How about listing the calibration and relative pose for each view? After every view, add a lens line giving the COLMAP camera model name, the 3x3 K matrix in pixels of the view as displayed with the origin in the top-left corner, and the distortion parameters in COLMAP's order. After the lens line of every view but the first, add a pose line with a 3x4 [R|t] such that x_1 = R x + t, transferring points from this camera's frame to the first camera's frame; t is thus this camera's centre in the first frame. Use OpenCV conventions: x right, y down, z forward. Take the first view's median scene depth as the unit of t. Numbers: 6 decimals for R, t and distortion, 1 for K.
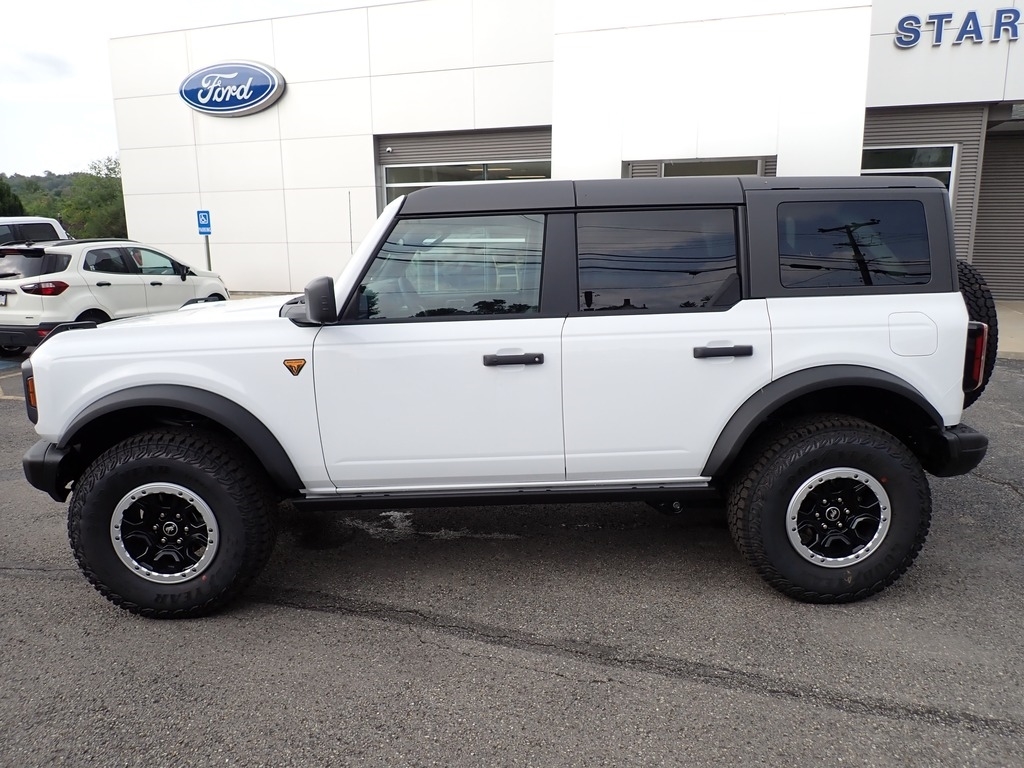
lens RADIAL K [[753.5, 0, 512.6], [0, 753.5, 391.1], [0, 0, 1]] dist [-0.009587, -0.007197]
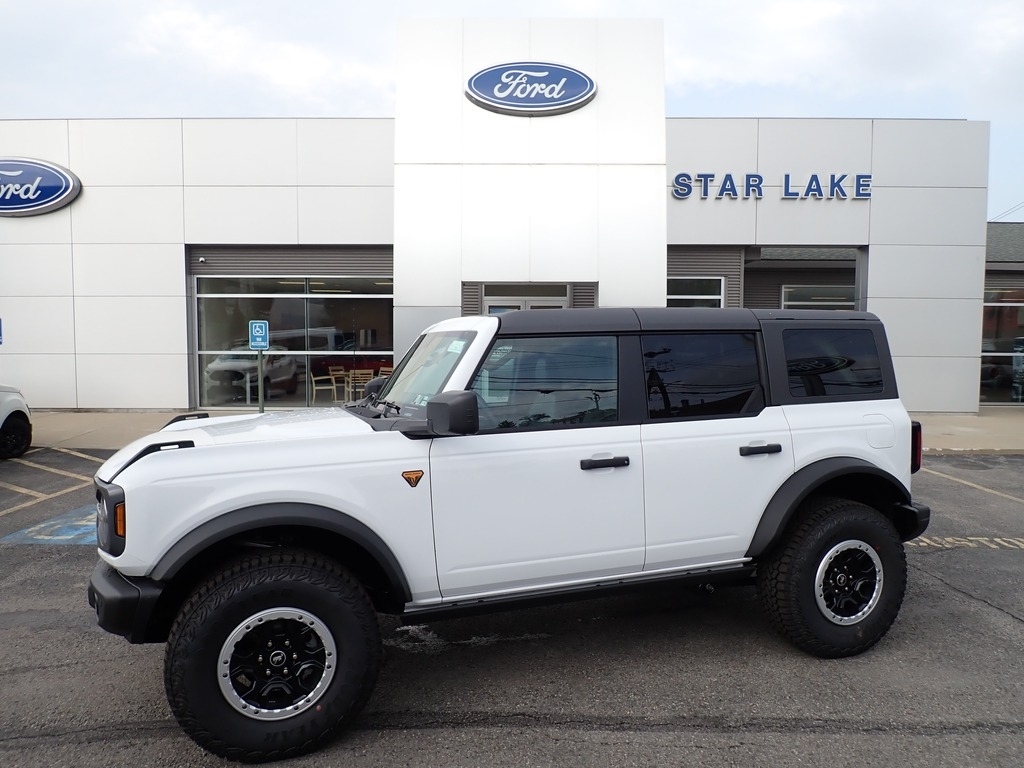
lens RADIAL K [[753.5, 0, 512.6], [0, 753.5, 391.1], [0, 0, 1]] dist [-0.009587, -0.007197]
pose [[0.947538, -0.008652, 0.319527, -0.469033], [0.055228, 0.989031, -0.136995, -0.001992], [-0.314836, 0.147455, 0.937622, -0.019187]]
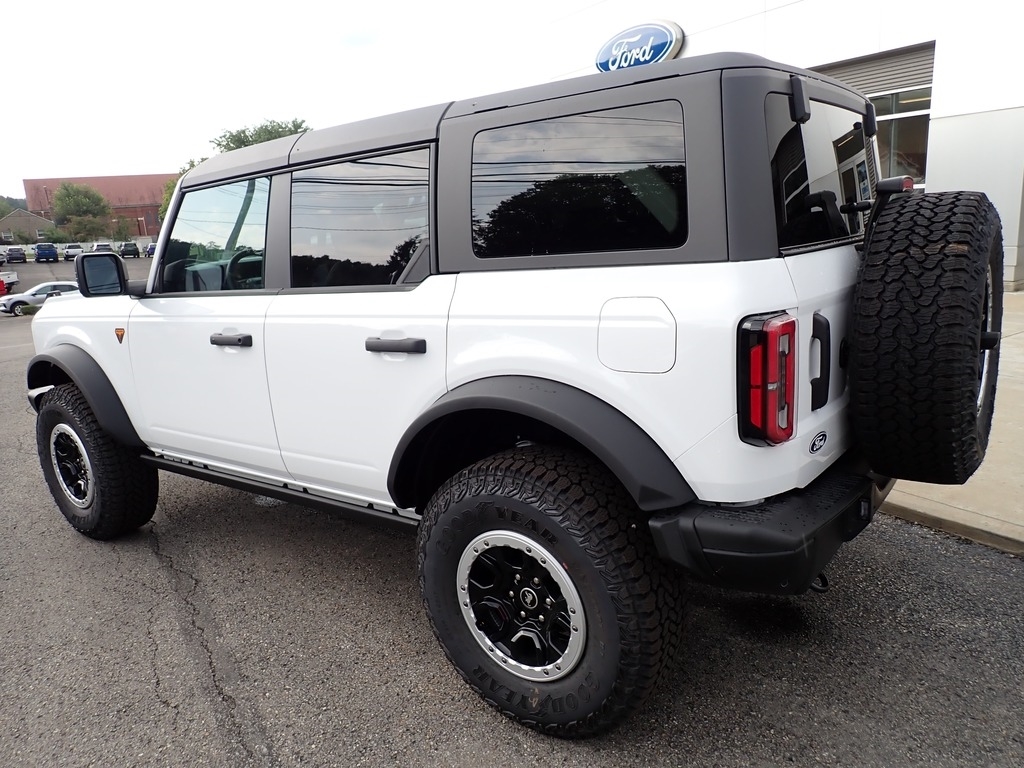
lens RADIAL K [[753.5, 0, 512.6], [0, 753.5, 391.1], [0, 0, 1]] dist [-0.009587, -0.007197]
pose [[0.783649, 0.100283, -0.613055, 0.811312], [-0.067952, 0.994800, 0.075867, -0.070153], [0.617476, -0.017794, 0.786389, 0.472172]]
